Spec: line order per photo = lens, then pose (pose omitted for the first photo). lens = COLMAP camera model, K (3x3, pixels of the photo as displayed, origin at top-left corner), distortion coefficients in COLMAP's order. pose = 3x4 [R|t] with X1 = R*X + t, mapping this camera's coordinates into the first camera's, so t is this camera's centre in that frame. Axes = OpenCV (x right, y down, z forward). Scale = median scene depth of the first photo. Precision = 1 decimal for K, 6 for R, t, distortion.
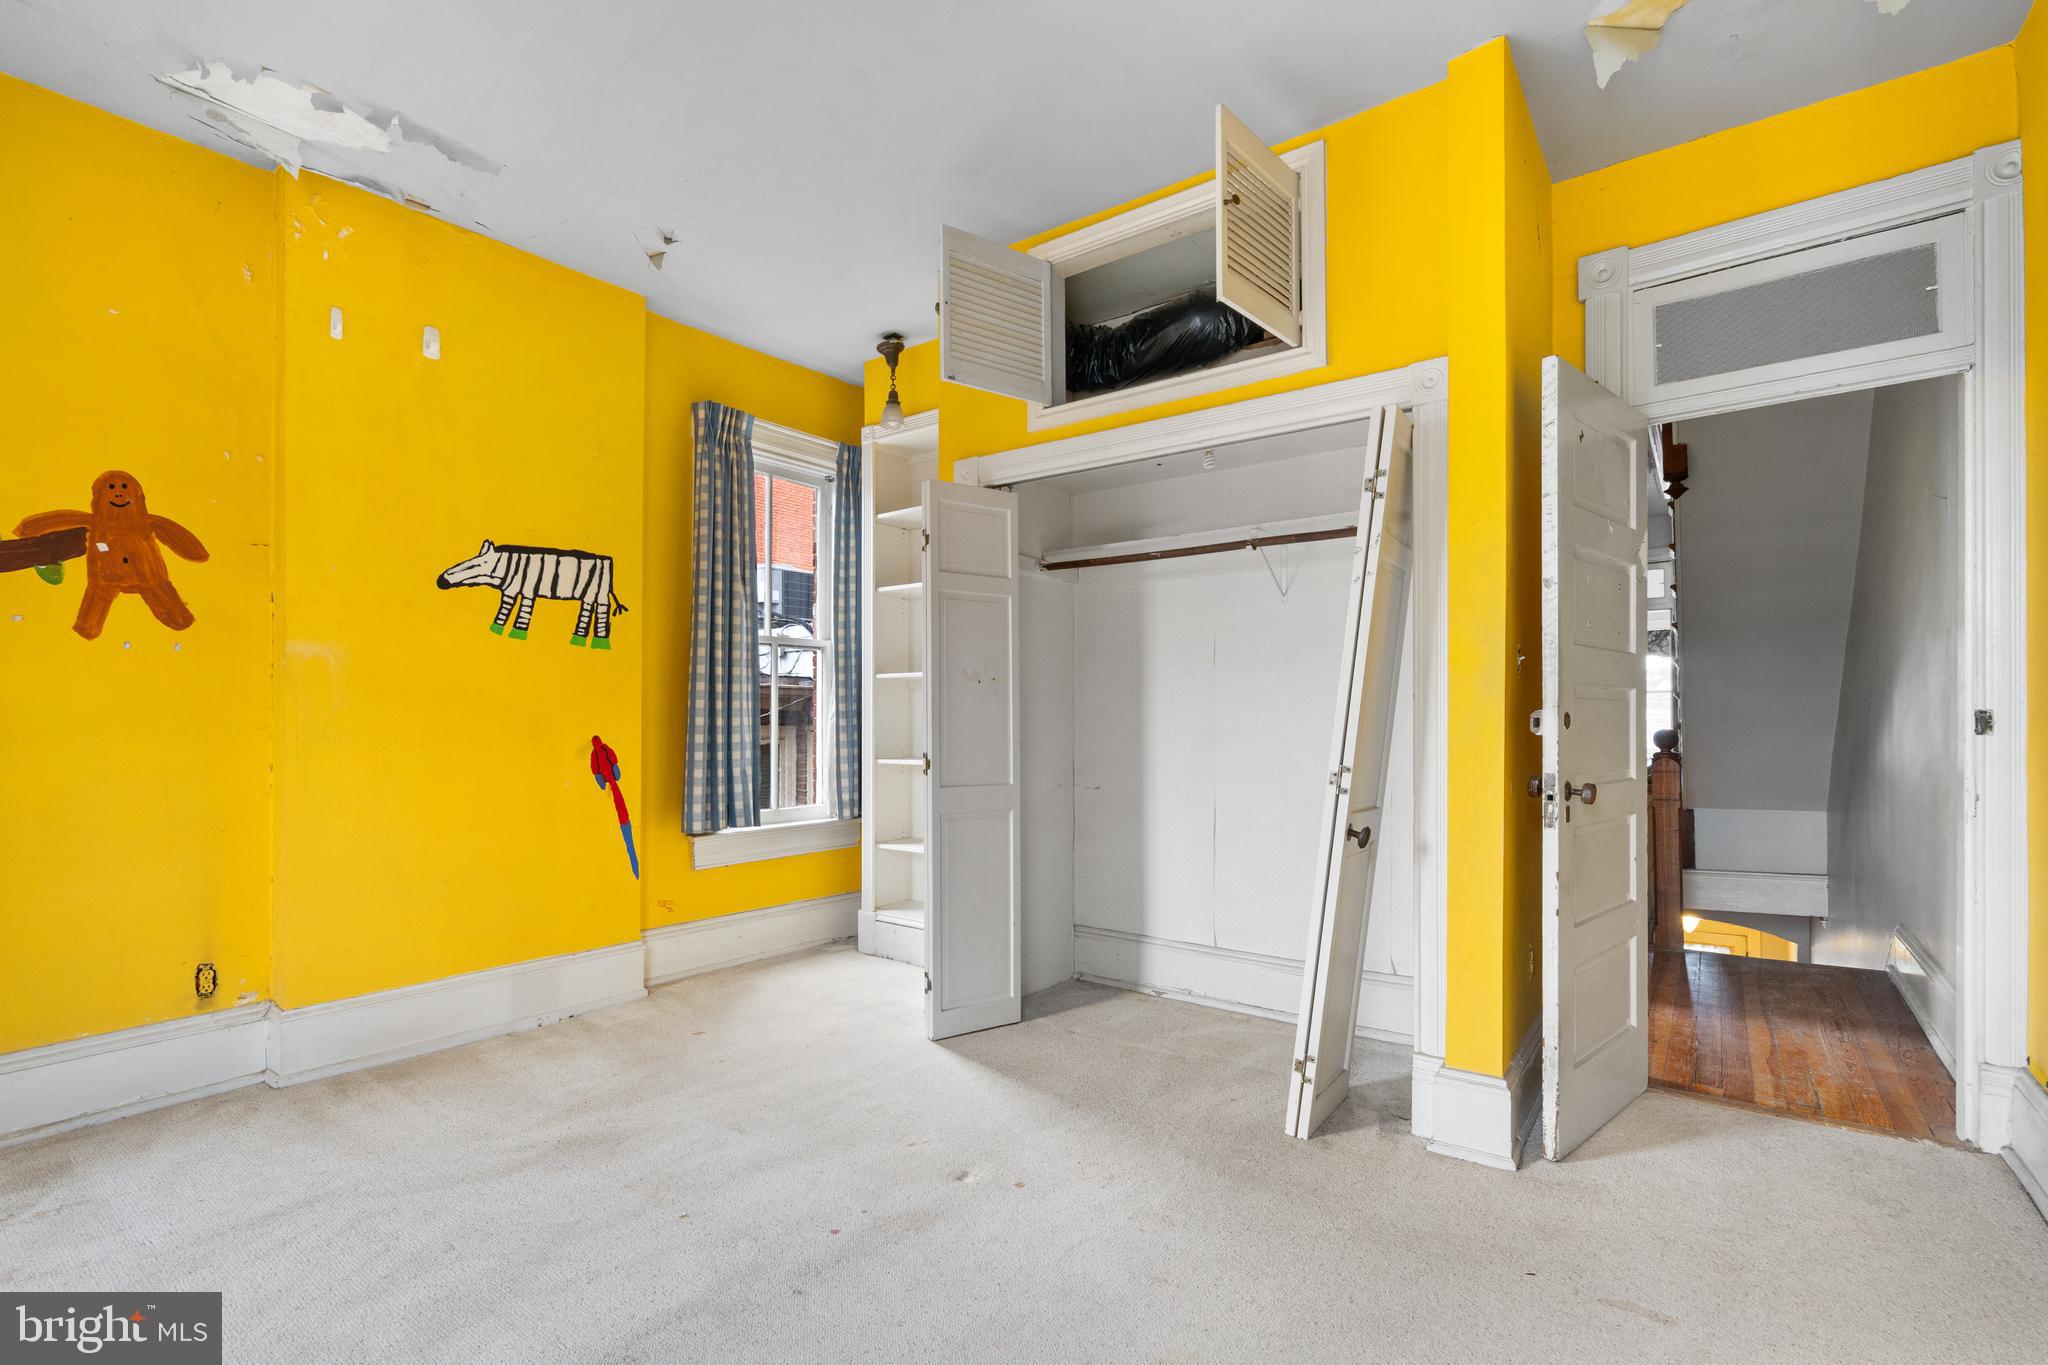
lens RADIAL K [[931.8, 0, 1005.2], [0, 931.8, 692.7], [0, 0, 1]] dist [-0.004075, 0.000237]
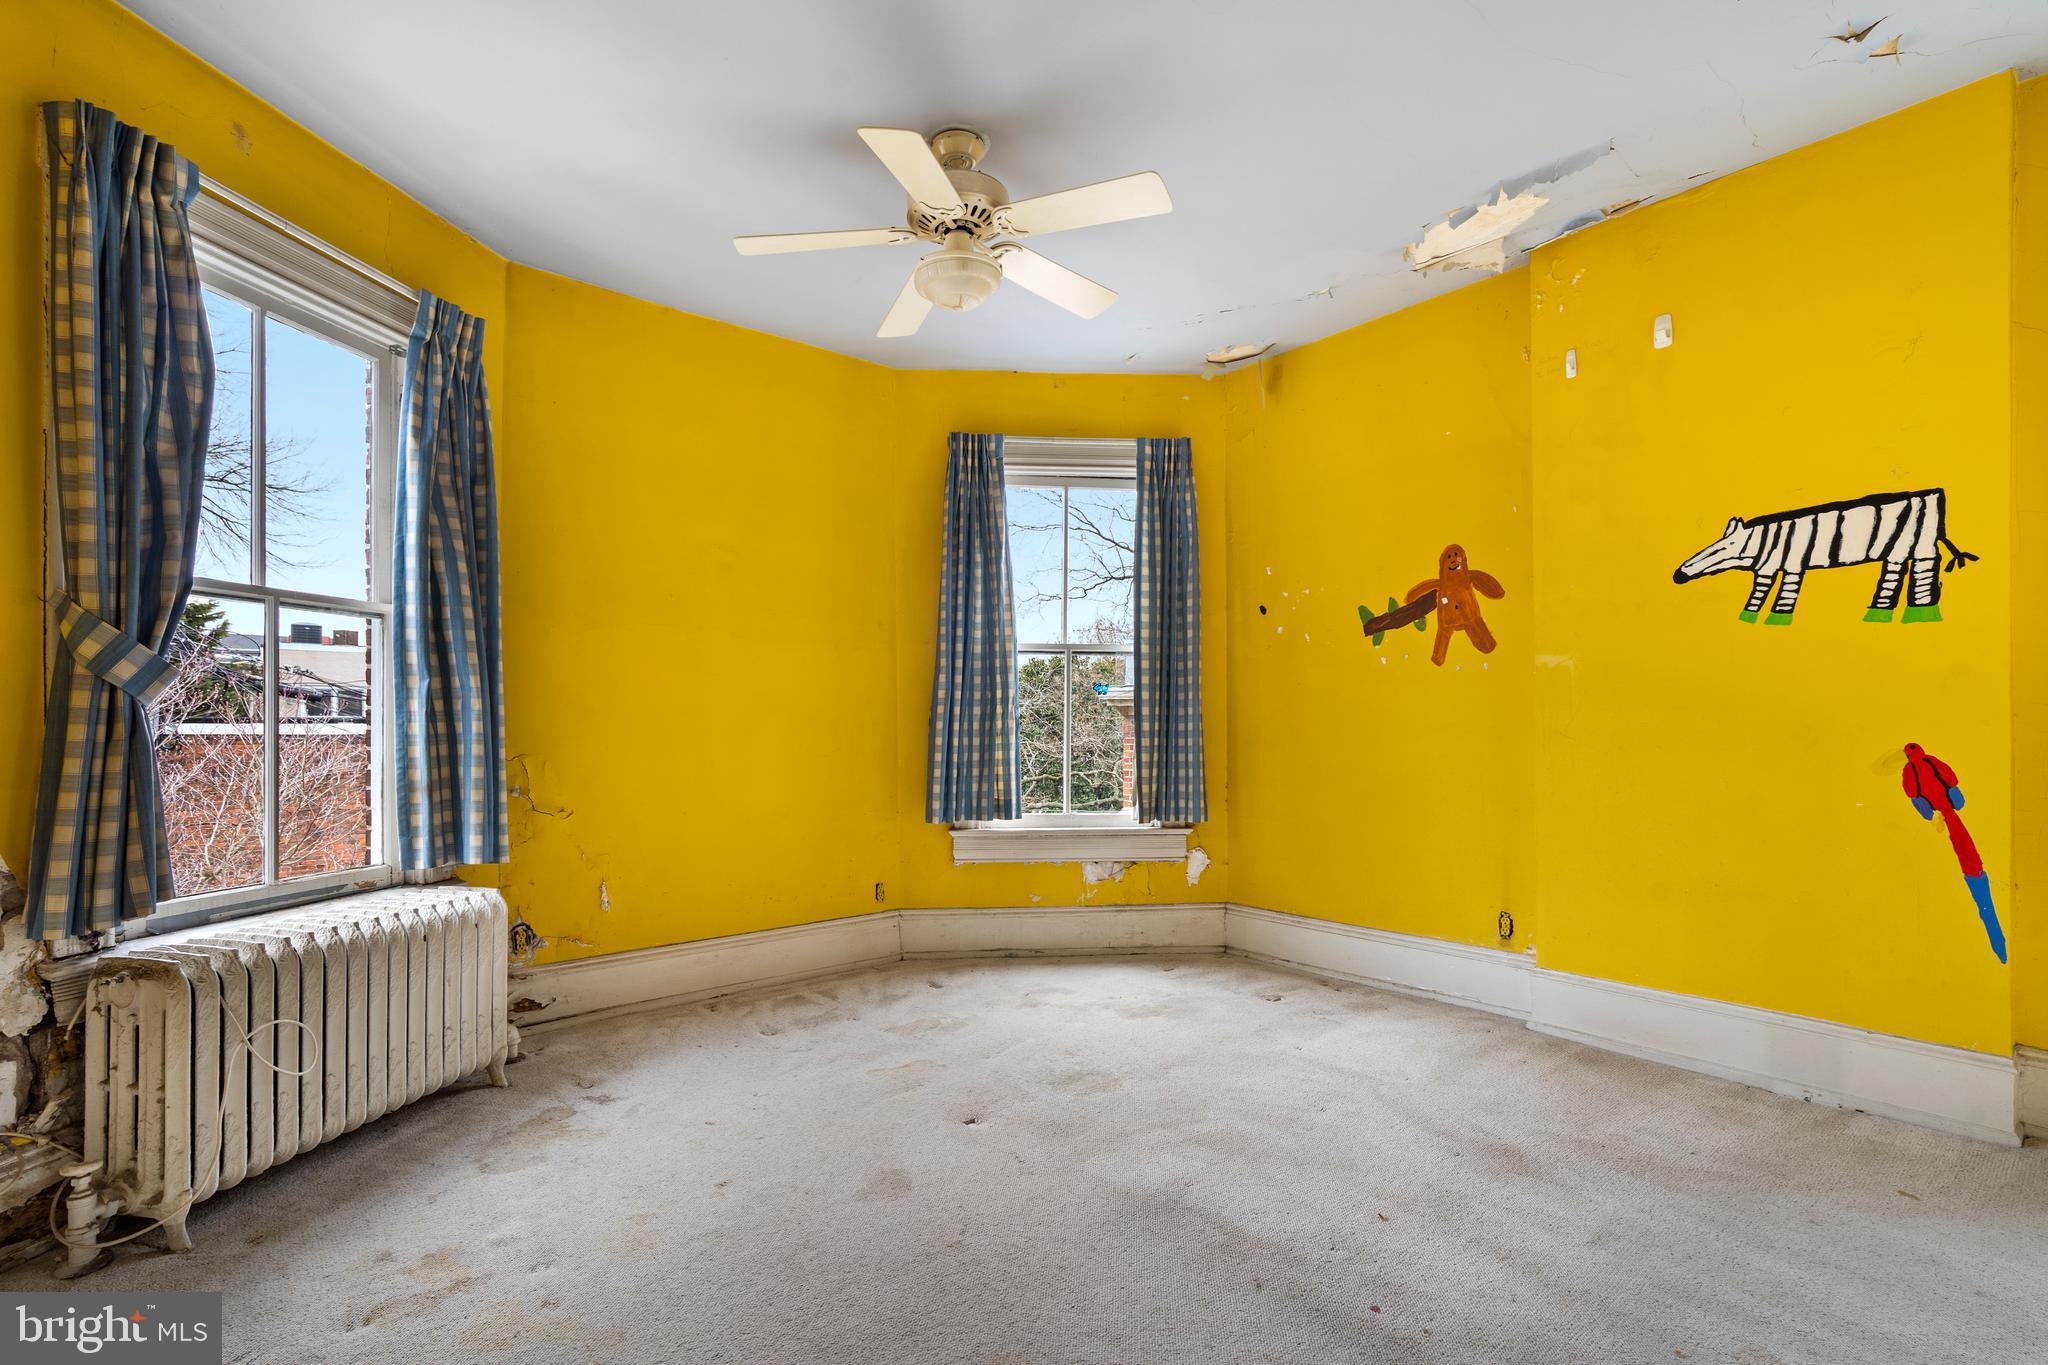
lens RADIAL K [[931.8, 0, 1005.2], [0, 931.8, 692.7], [0, 0, 1]] dist [-0.004075, 0.000237]
pose [[-0.222948, -0.023853, -0.974539, 0.445014], [0.035395, 0.998843, -0.032545, 0.005768], [0.974188, -0.041750, -0.221846, 0.506865]]
